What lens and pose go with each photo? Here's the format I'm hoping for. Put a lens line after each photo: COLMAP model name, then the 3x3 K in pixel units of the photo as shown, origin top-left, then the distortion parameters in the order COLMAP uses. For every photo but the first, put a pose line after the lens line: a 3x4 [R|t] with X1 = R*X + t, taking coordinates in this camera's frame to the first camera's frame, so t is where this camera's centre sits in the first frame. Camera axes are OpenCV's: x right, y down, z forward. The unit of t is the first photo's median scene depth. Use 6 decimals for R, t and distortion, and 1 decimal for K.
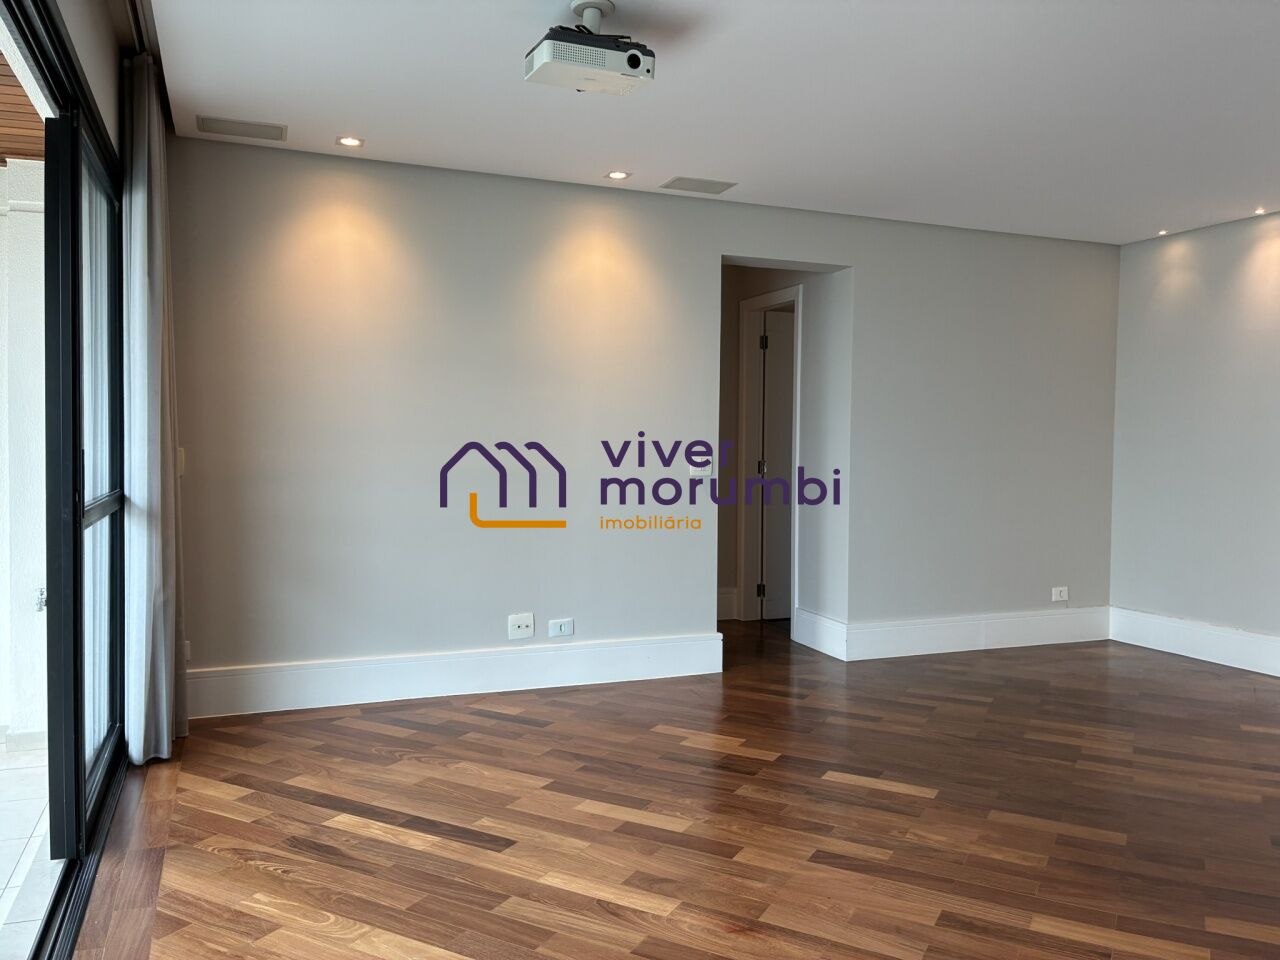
lens RADIAL K [[969.7, 0, 641.1], [0, 969.7, 485.6], [0, 0, 1]] dist [0.055218, -0.075750]
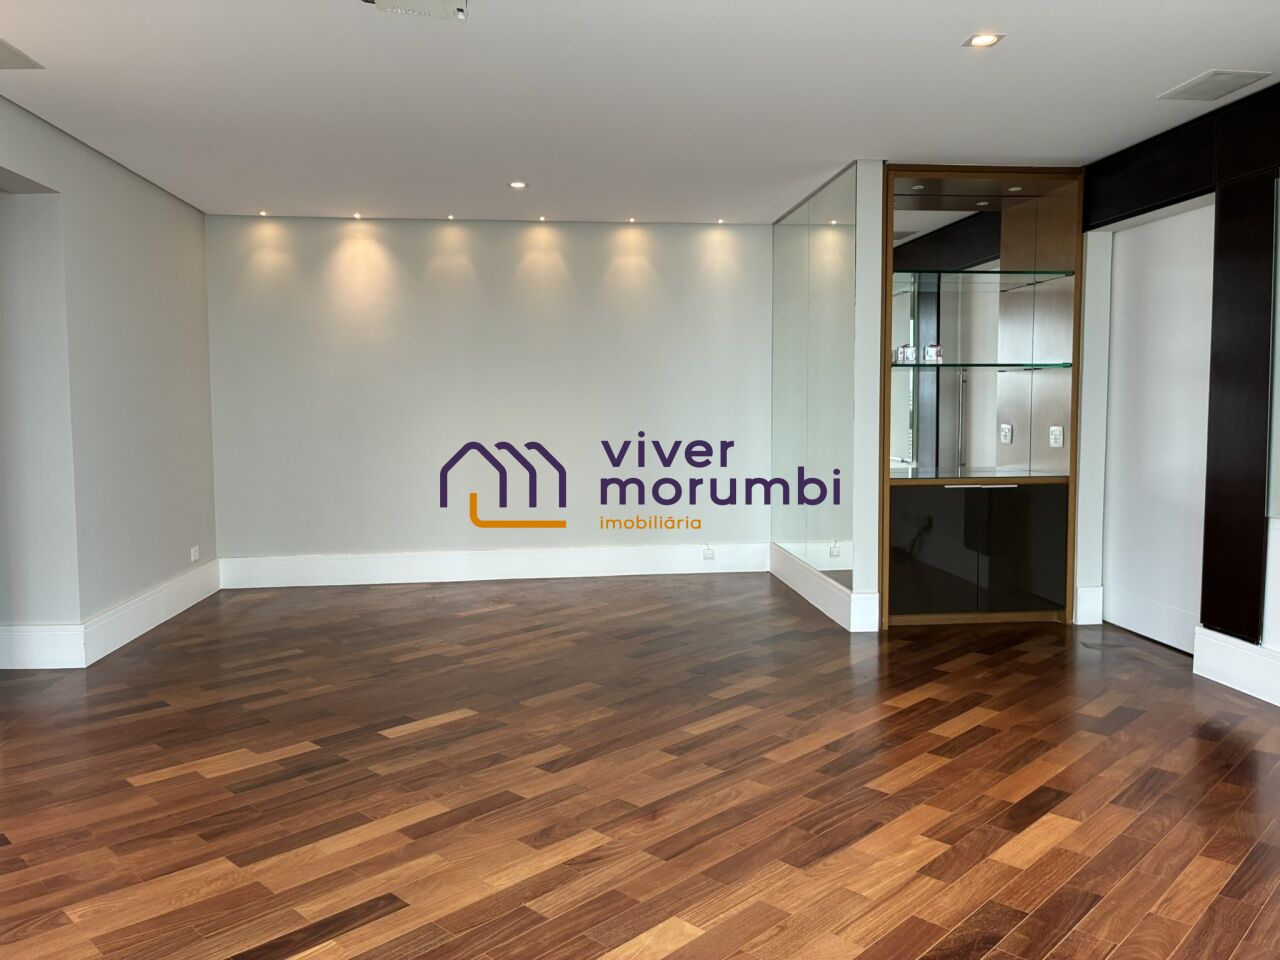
lens RADIAL K [[969.7, 0, 642.7], [0, 969.7, 477.7], [0, 0, 1]] dist [0.055218, -0.075750]
pose [[0.276378, -0.083764, 0.957392, -0.743927], [0.050227, 0.996092, 0.072650, -0.032902], [-0.959736, 0.028008, 0.279505, 0.490540]]
